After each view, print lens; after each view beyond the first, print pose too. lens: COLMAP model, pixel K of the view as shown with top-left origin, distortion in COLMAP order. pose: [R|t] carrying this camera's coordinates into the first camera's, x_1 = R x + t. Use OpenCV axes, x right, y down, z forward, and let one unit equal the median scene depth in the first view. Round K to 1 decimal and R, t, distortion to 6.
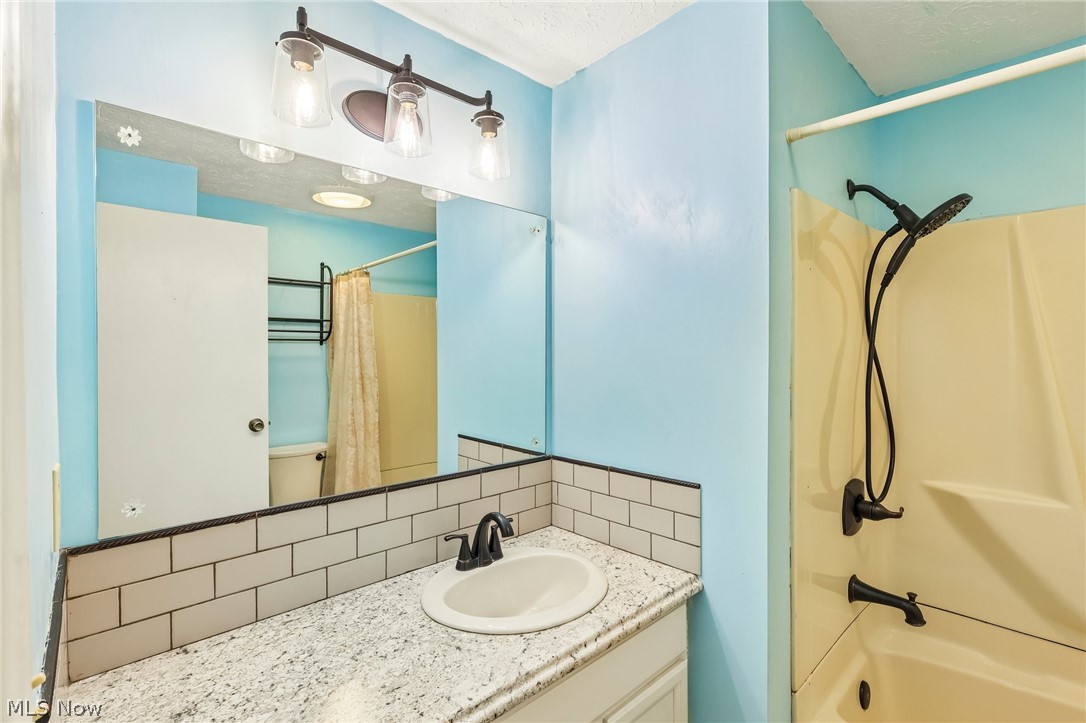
lens RADIAL K [[517.8, 0, 542.4], [0, 517.8, 359.9], [0, 0, 1]] dist [0.011888, -0.001465]
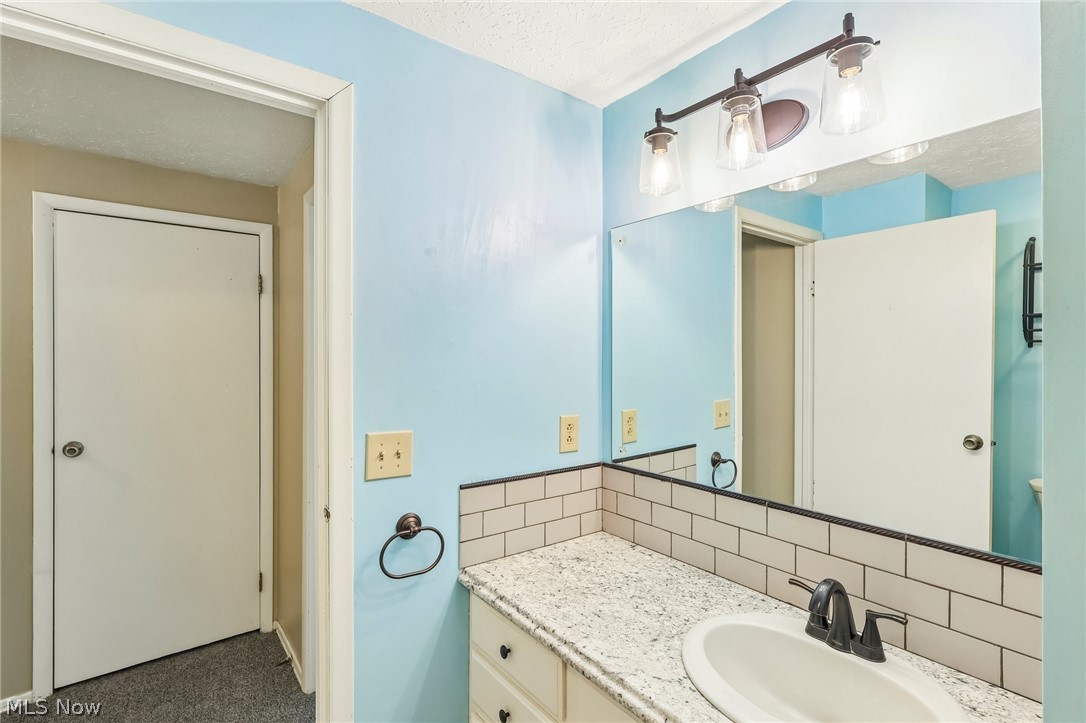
lens RADIAL K [[517.8, 0, 543.0], [0, 517.8, 359.0], [0, 0, 1]] dist [0.011888, -0.001465]
pose [[-0.129534, 0.009246, -0.991532, 0.922881], [-0.003468, 0.999946, 0.009778, -0.046076], [0.991569, 0.004706, -0.129495, 0.880250]]
